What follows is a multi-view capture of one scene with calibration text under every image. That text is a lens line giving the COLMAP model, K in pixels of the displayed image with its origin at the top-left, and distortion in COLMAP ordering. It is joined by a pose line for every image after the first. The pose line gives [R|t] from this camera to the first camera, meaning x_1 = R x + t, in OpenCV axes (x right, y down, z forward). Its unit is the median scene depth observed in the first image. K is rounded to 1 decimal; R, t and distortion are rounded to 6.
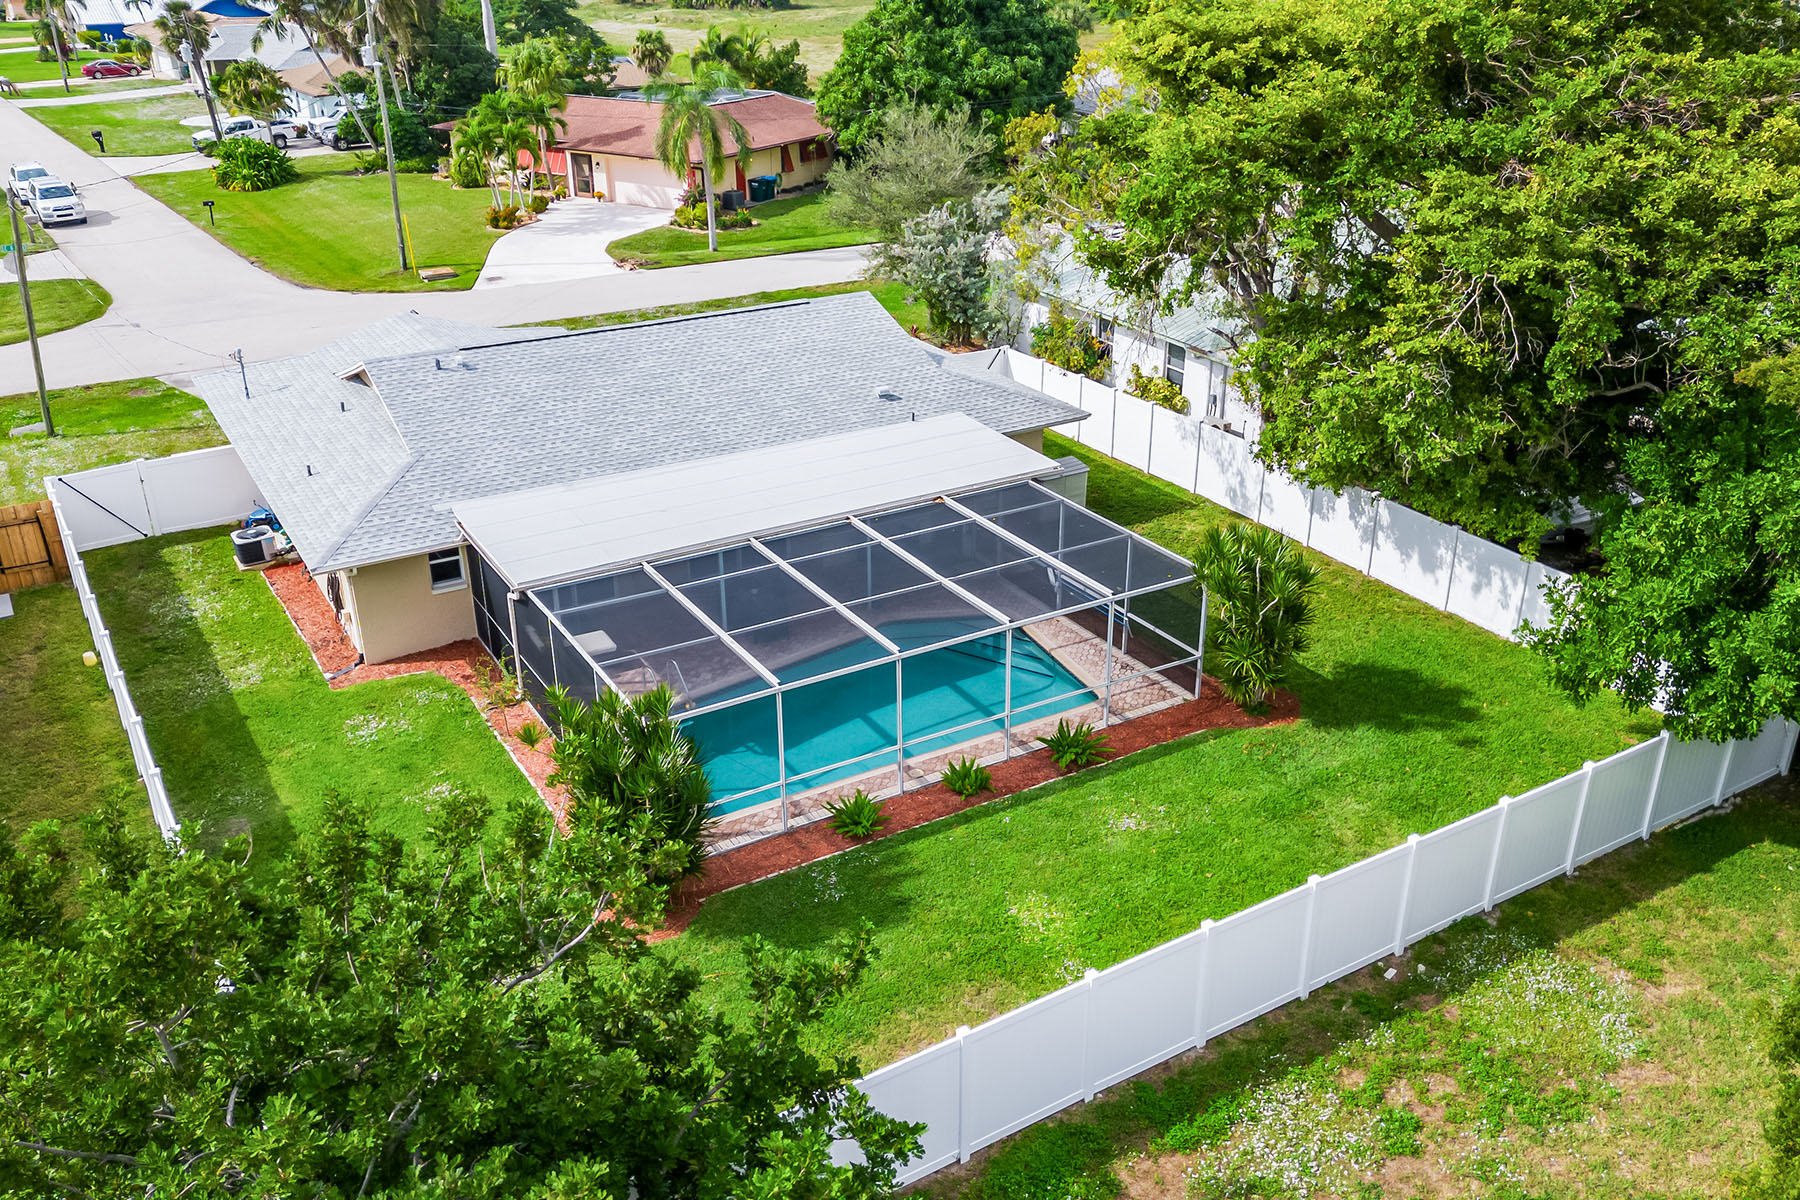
lens RADIAL K [[1480.3, 0, 900.0], [0, 1480.3, 600.0], [0, 0, 1]] dist [0.050273, -0.000240]
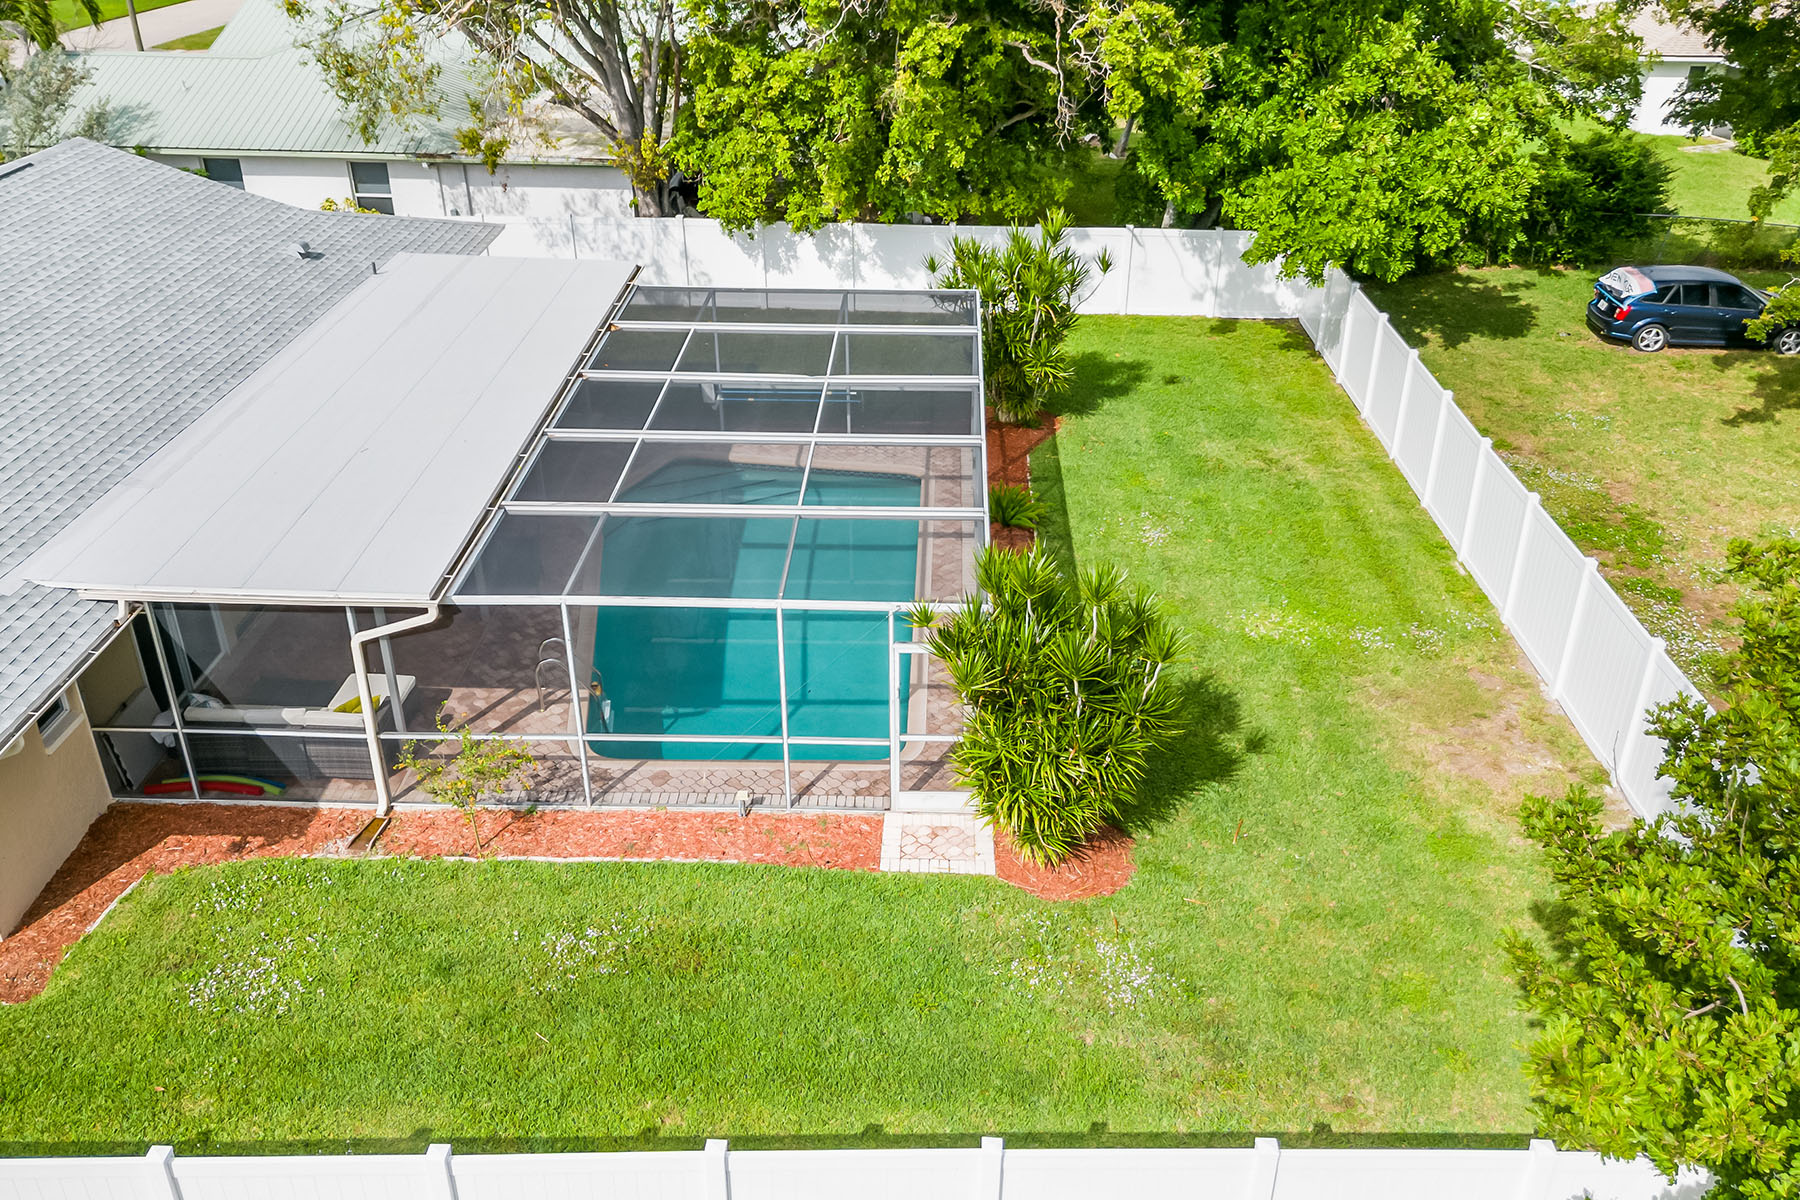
lens RADIAL K [[1480.3, 0, 900.0], [0, 1480.3, 600.0], [0, 0, 1]] dist [0.050273, -0.000240]
pose [[0.545803, -0.400833, 0.735821, -0.526373], [0.348373, 0.907215, 0.235790, -0.074187], [-0.762060, 0.127645, 0.634800, 0.453328]]
